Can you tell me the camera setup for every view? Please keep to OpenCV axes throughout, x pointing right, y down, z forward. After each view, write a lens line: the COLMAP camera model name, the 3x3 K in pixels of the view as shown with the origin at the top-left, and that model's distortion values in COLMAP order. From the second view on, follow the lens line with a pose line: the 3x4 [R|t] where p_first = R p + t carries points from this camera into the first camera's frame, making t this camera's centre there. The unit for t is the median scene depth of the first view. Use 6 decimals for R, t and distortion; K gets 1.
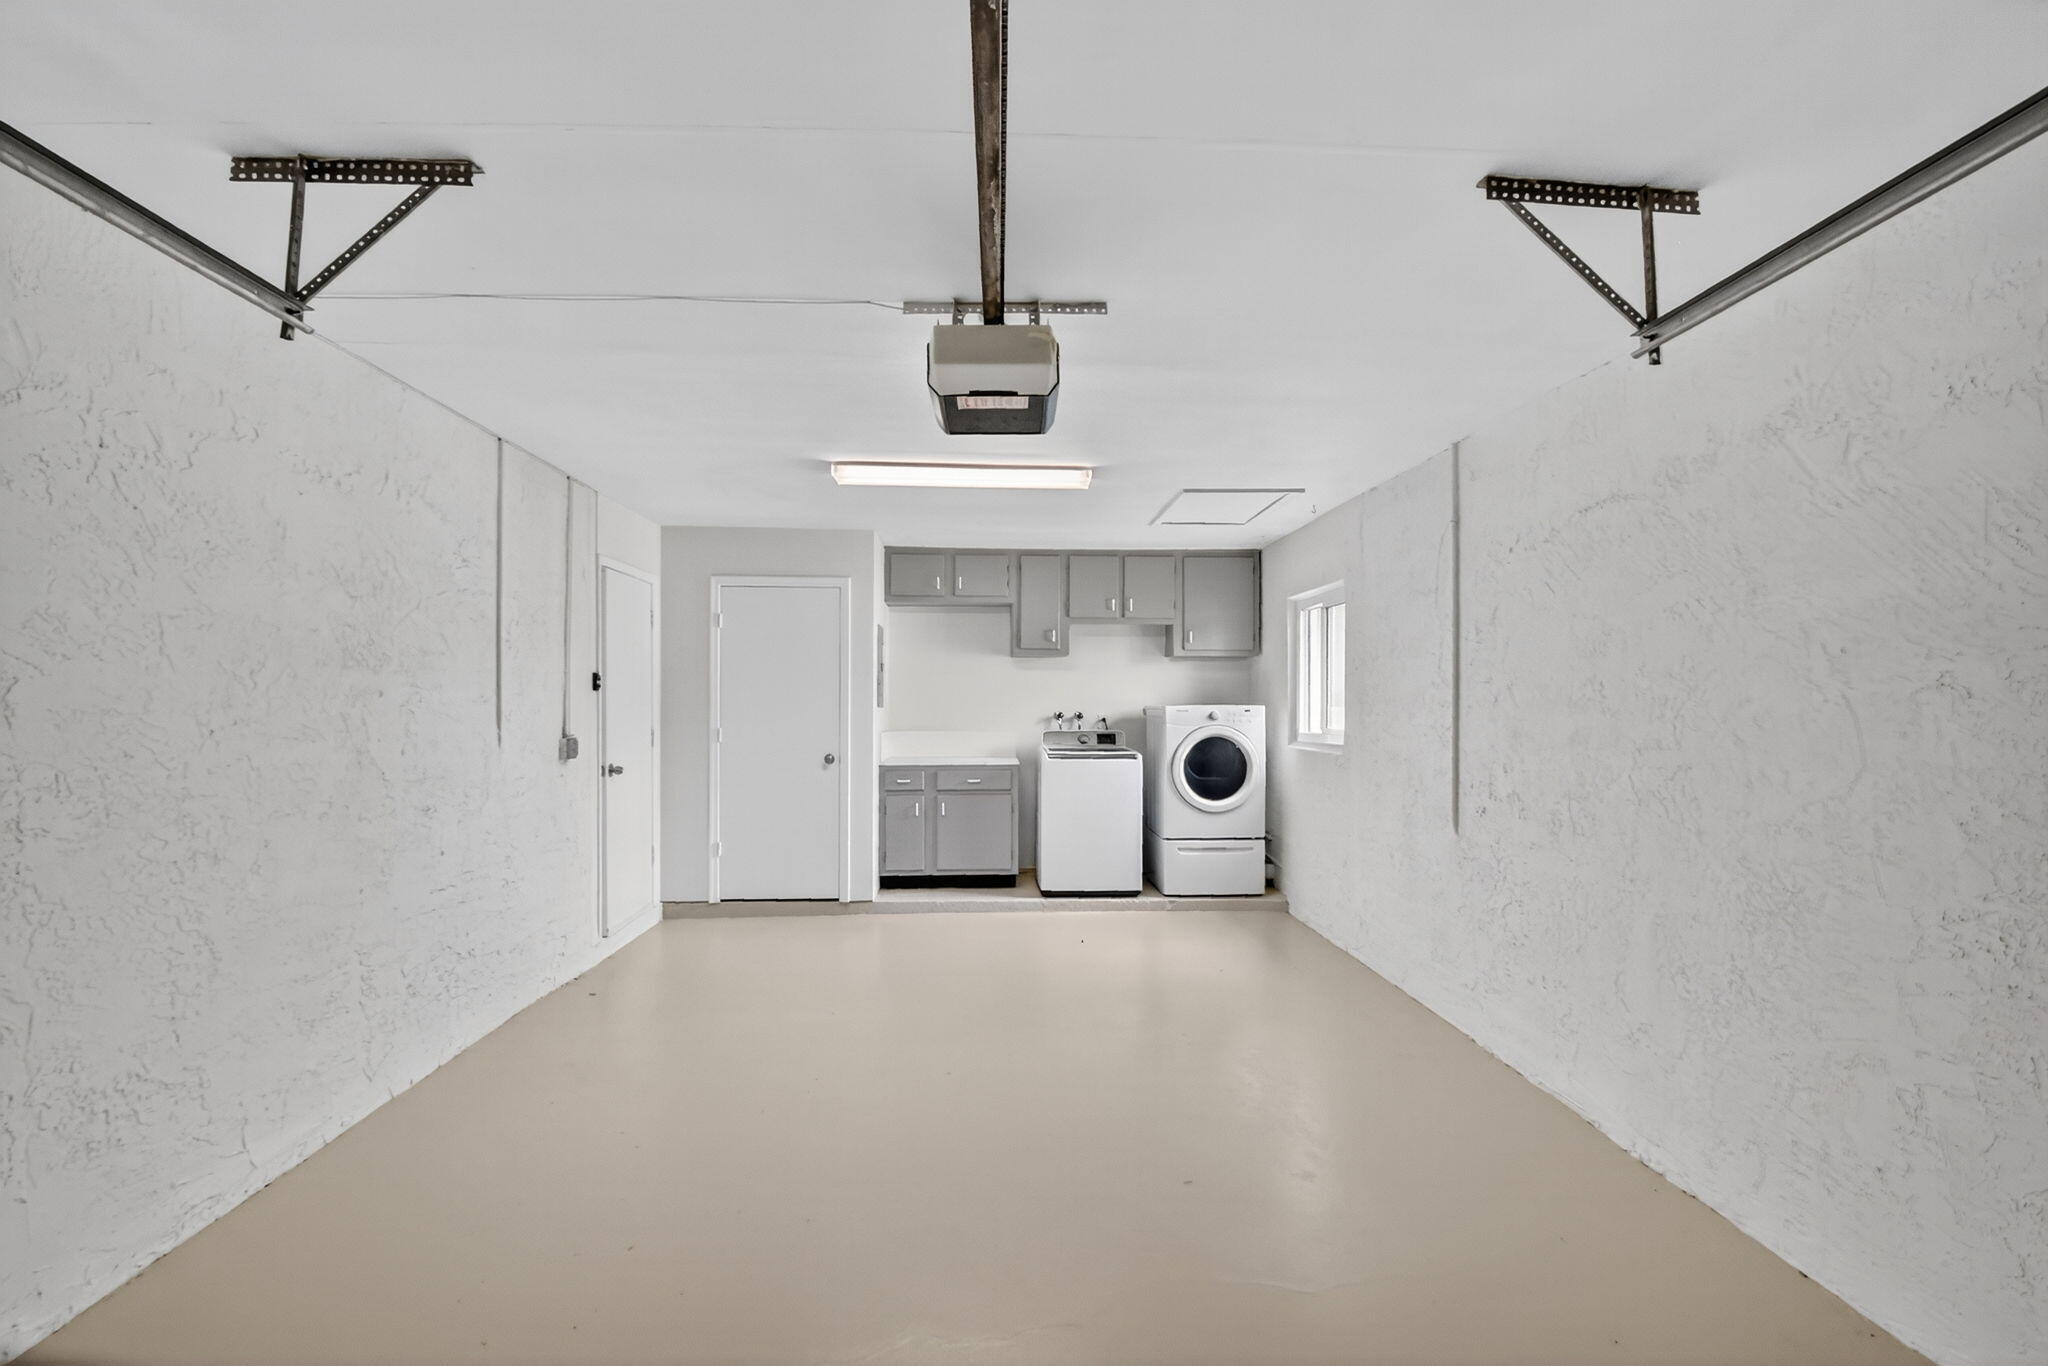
lens RADIAL K [[972.8, 0, 1032.6], [0, 972.8, 719.6], [0, 0, 1]] dist [0.000728, 0.000042]
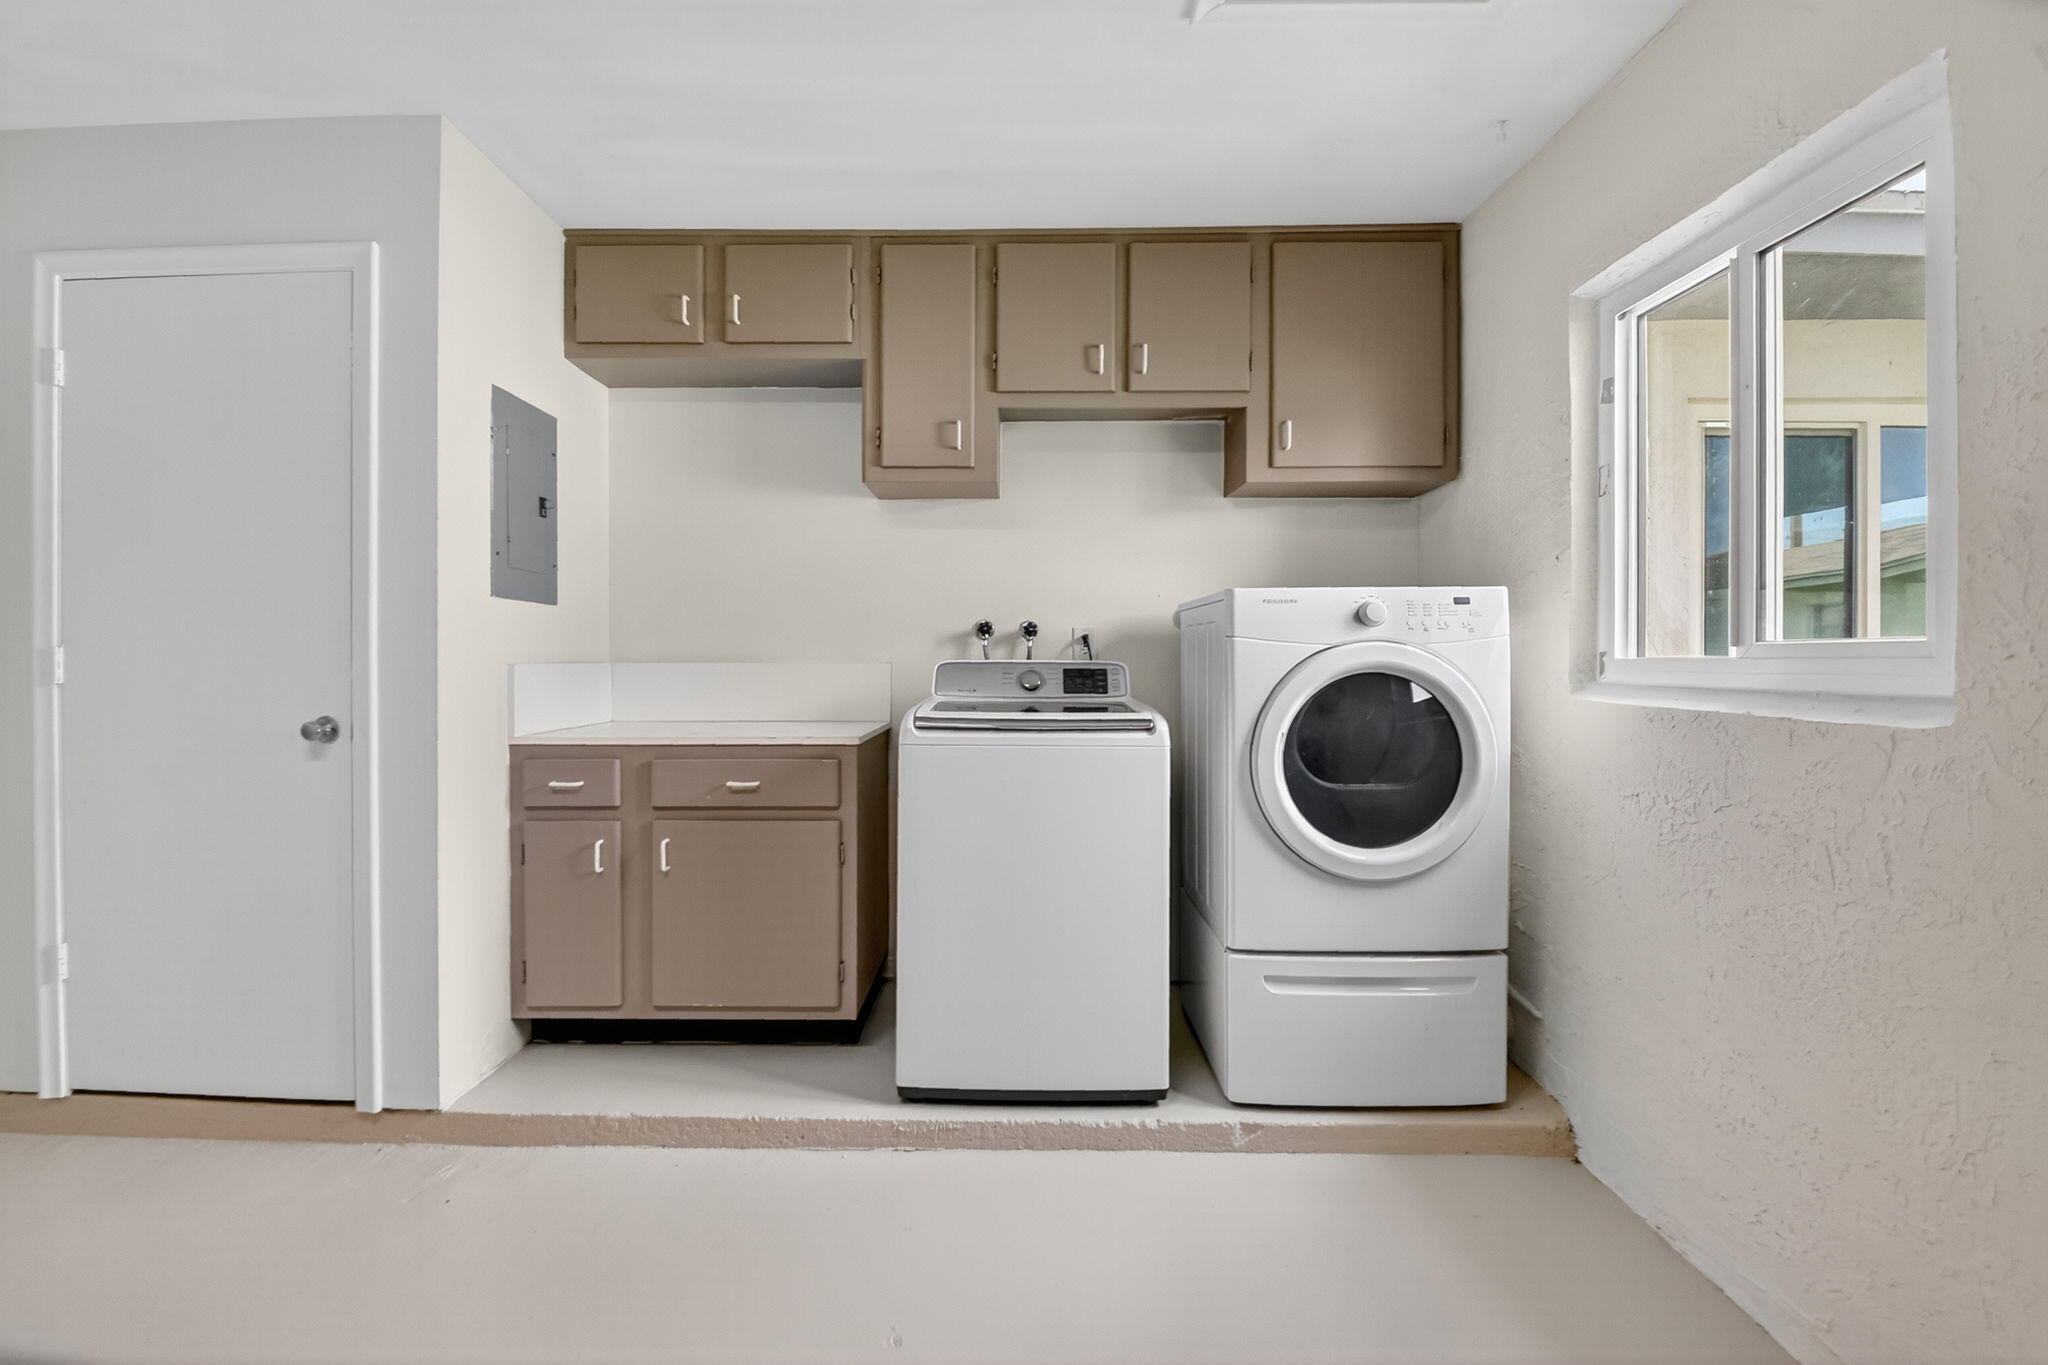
lens RADIAL K [[932.8, 0, 1024.0], [0, 932.8, 682.5], [0, 0, 1]] dist [0.021611, -0.037726]
pose [[0.998728, 0.001203, -0.050417, 0.072900], [-0.000656, 0.999941, 0.010855, 0.017096], [0.050427, -0.010808, 0.998669, 0.621216]]
